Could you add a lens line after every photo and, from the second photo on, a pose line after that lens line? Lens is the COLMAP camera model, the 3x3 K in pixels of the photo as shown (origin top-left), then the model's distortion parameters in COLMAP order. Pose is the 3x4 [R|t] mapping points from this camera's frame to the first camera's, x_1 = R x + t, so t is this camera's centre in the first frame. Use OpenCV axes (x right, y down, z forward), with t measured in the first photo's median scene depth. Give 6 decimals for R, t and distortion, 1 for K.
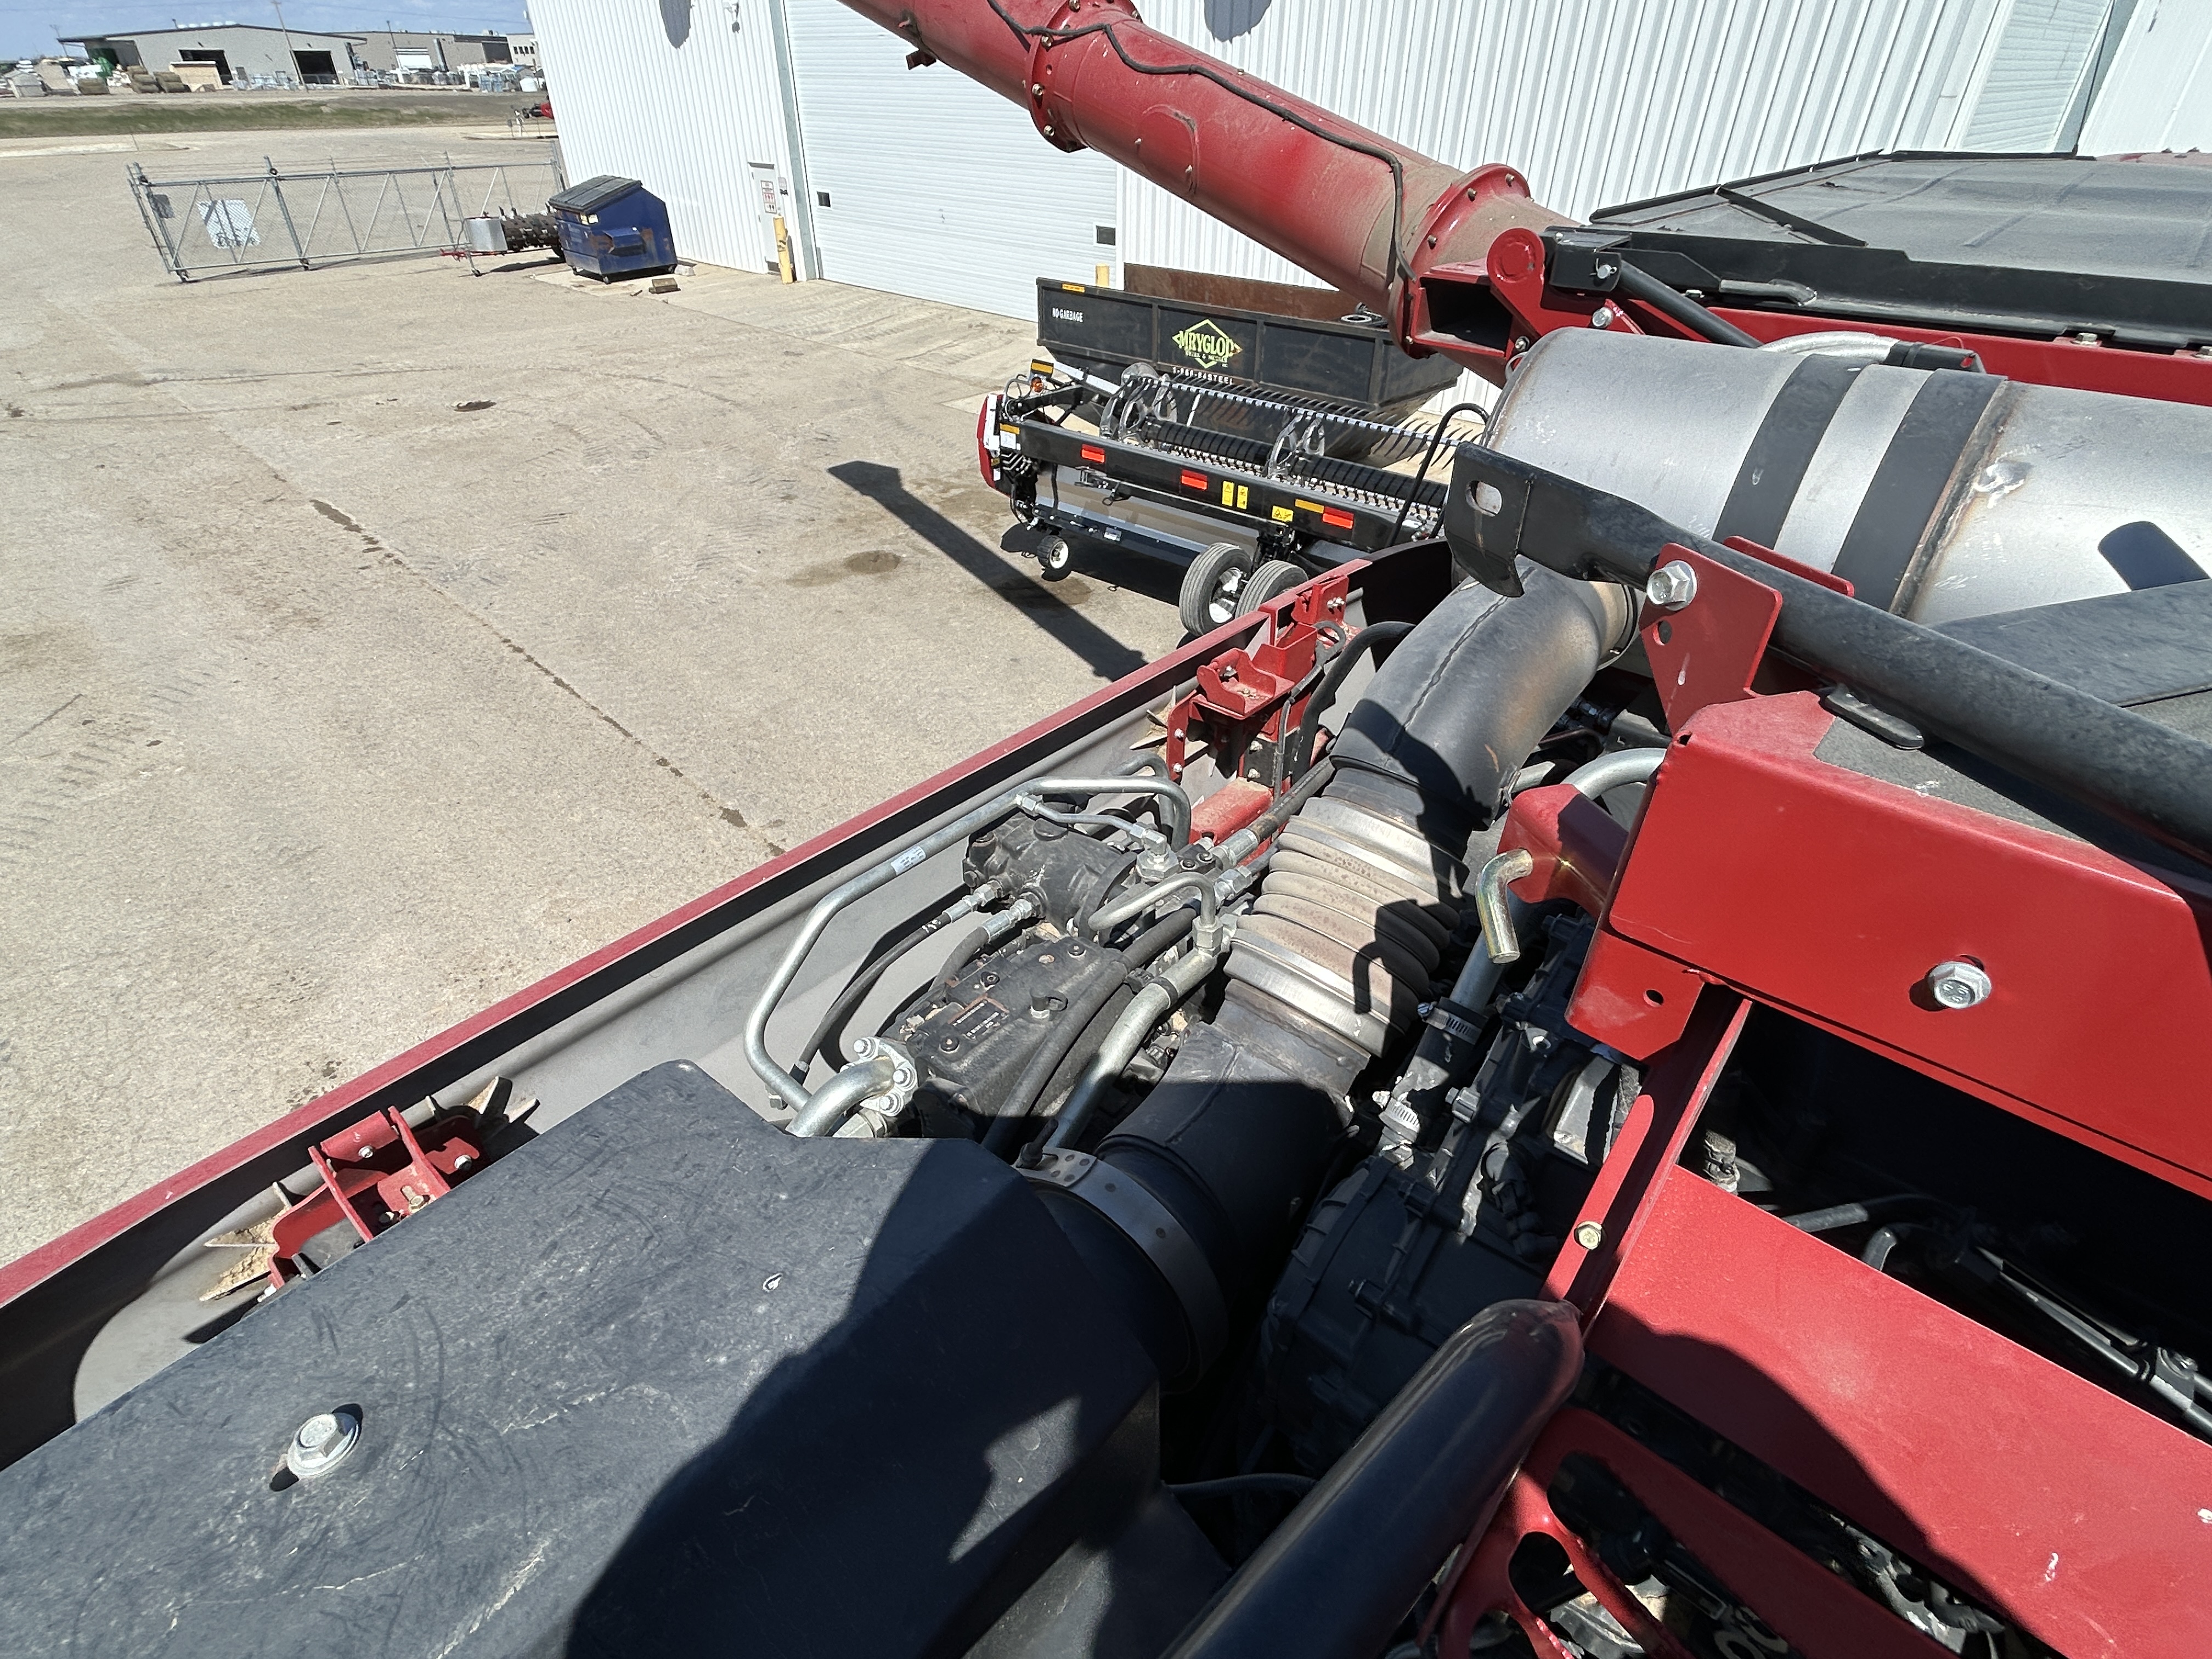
lens RADIAL K [[1102.0, 0, 1096.1], [0, 1102.0, 824.2], [0, 0, 1]] dist [-0.005424, 0.002985]
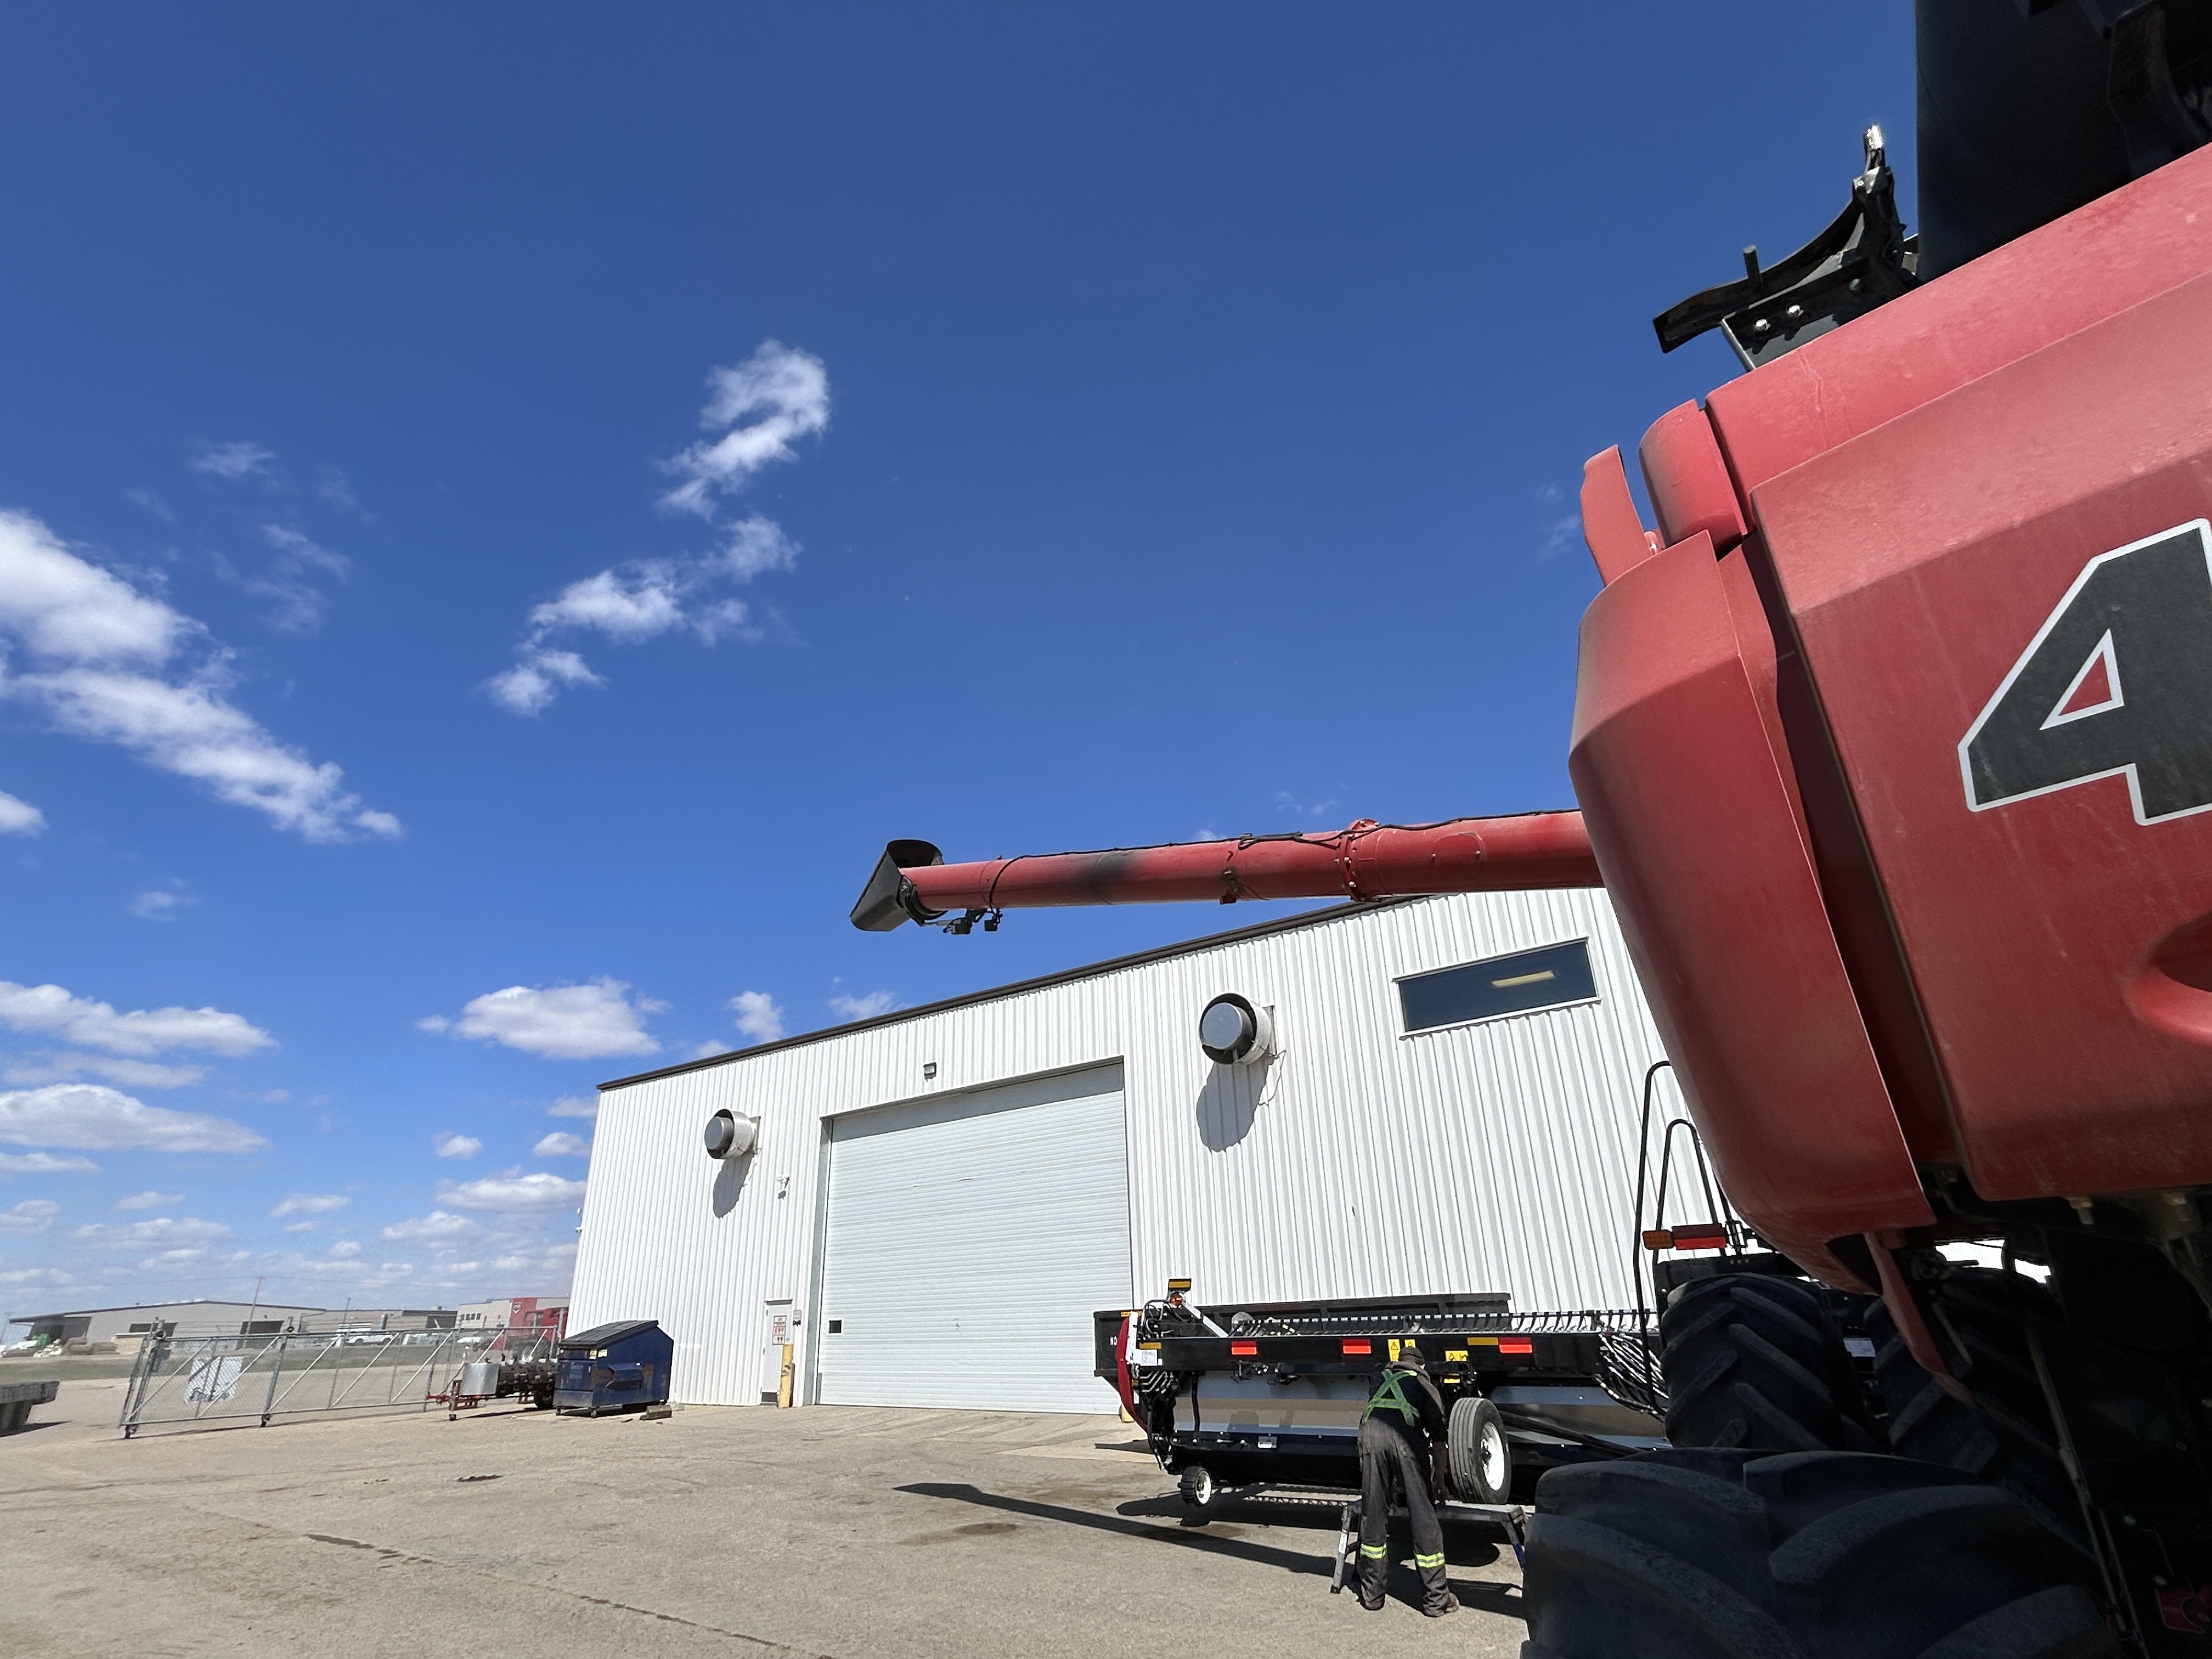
lens RADIAL K [[1102.0, 0, 1109.9], [0, 1102.0, 830.2], [0, 0, 1]] dist [-0.005424, 0.002985]
pose [[0.995511, 0.005163, 0.094505, -0.089876], [0.077680, 0.525867, -0.847012, 0.108692], [-0.054071, 0.850551, 0.523105, 0.018751]]
